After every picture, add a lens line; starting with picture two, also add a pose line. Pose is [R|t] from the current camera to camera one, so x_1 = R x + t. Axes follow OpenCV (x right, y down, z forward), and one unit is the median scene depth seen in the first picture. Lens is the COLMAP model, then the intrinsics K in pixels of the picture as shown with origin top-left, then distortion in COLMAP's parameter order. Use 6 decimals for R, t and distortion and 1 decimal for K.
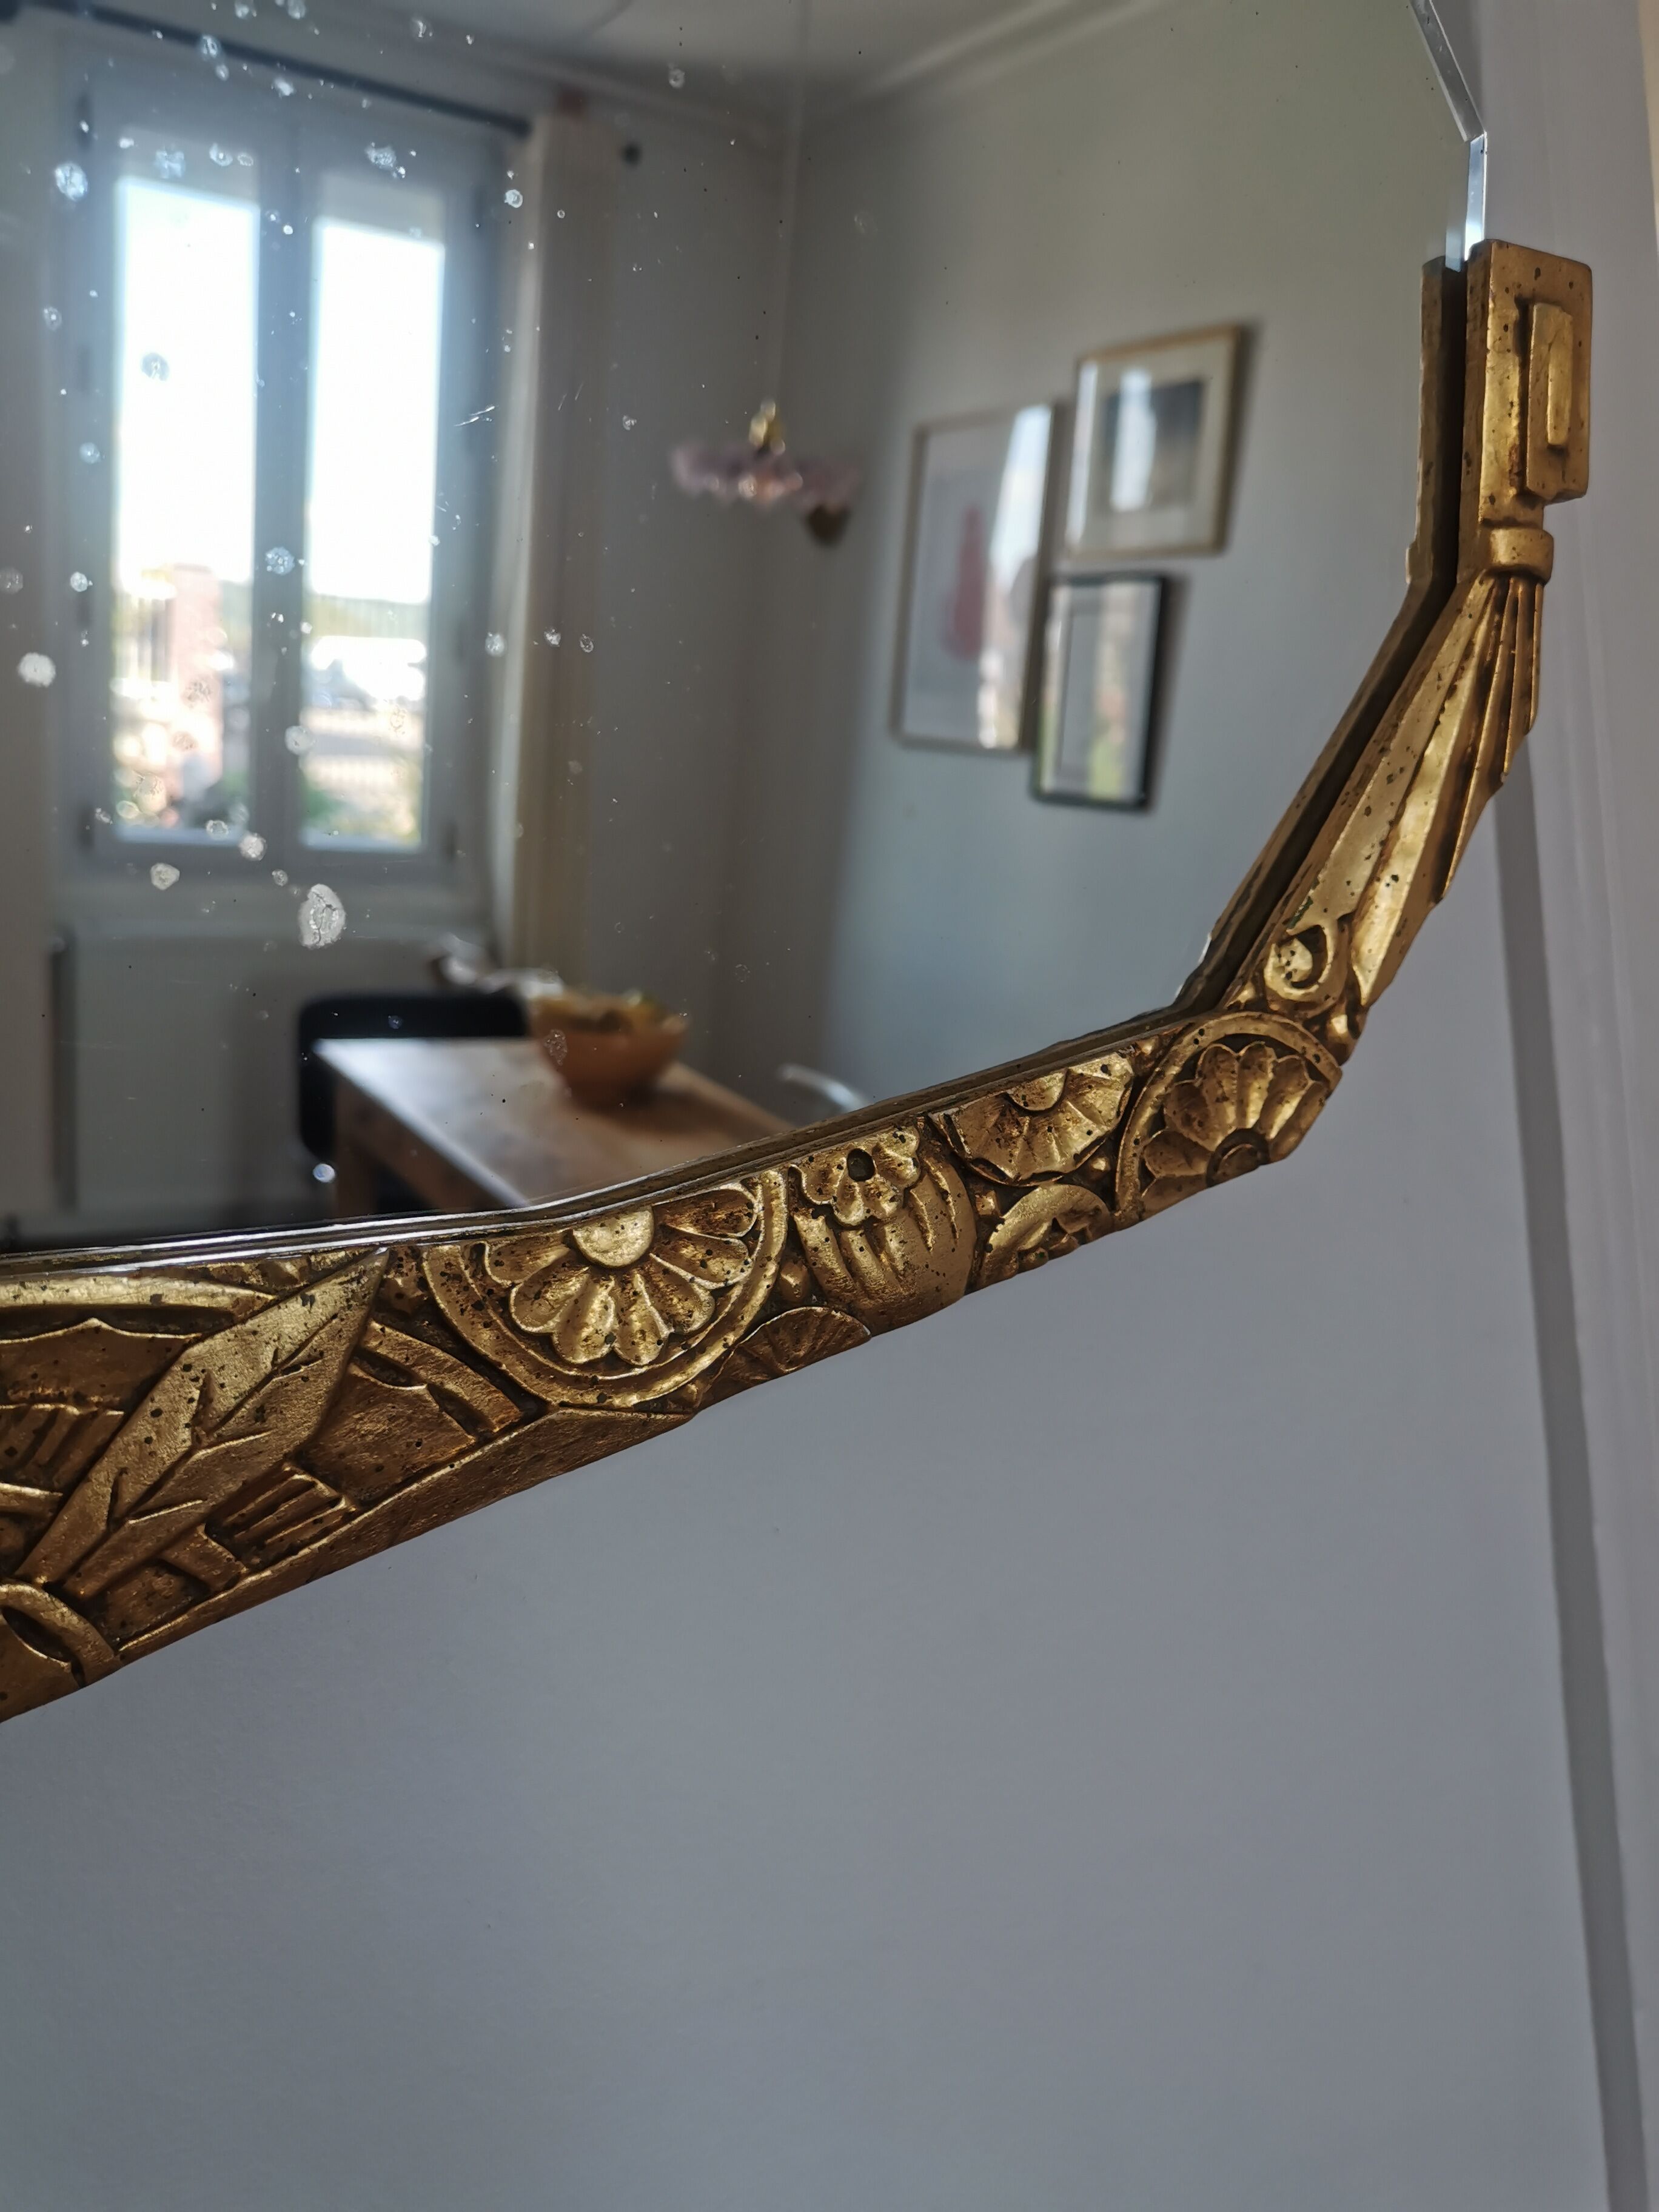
lens RADIAL K [[1784.8, 0, 829.5], [0, 1784.8, 1106.0], [0, 0, 1]] dist [0.005188, -0.032652]
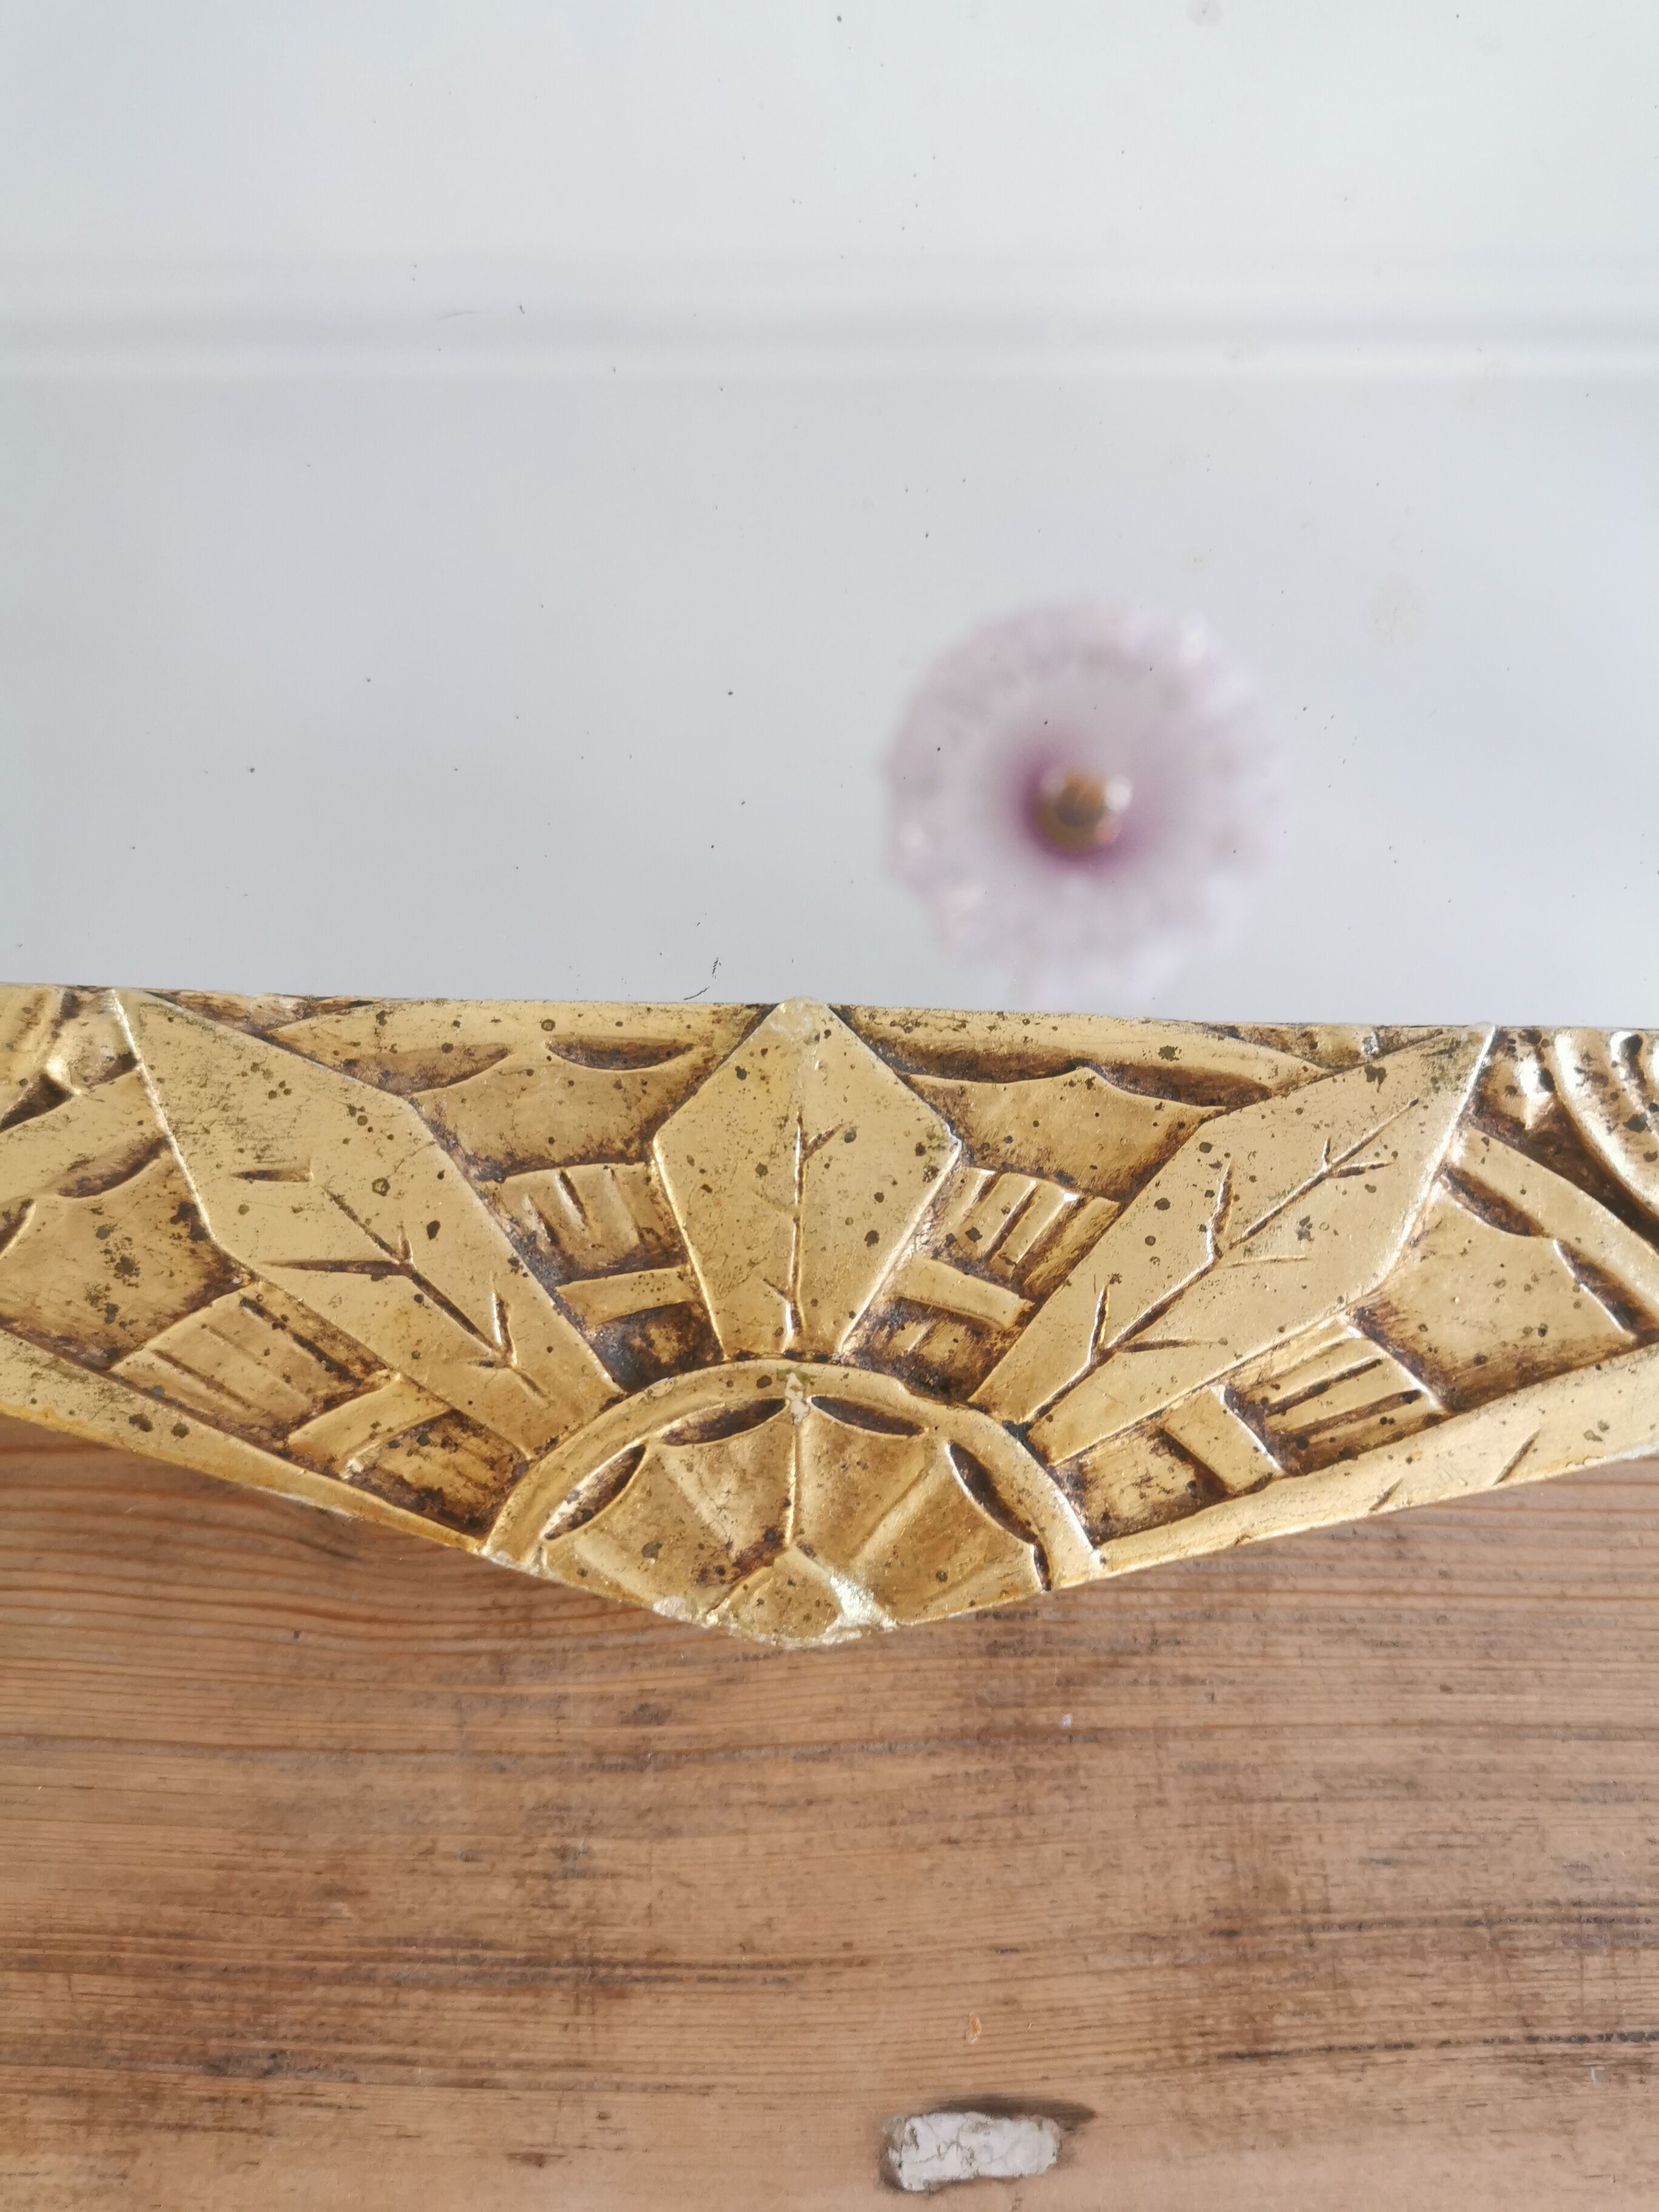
lens RADIAL K [[1793.7, 0, 829.5], [0, 1793.7, 1106.0], [0, 0, 1]] dist [0.010930, -0.063104]
pose [[0.844746, -0.070362, -0.530522, -0.092741], [-0.081164, 0.963008, -0.256958, 0.282312], [0.528978, 0.260123, 0.807786, 0.295788]]
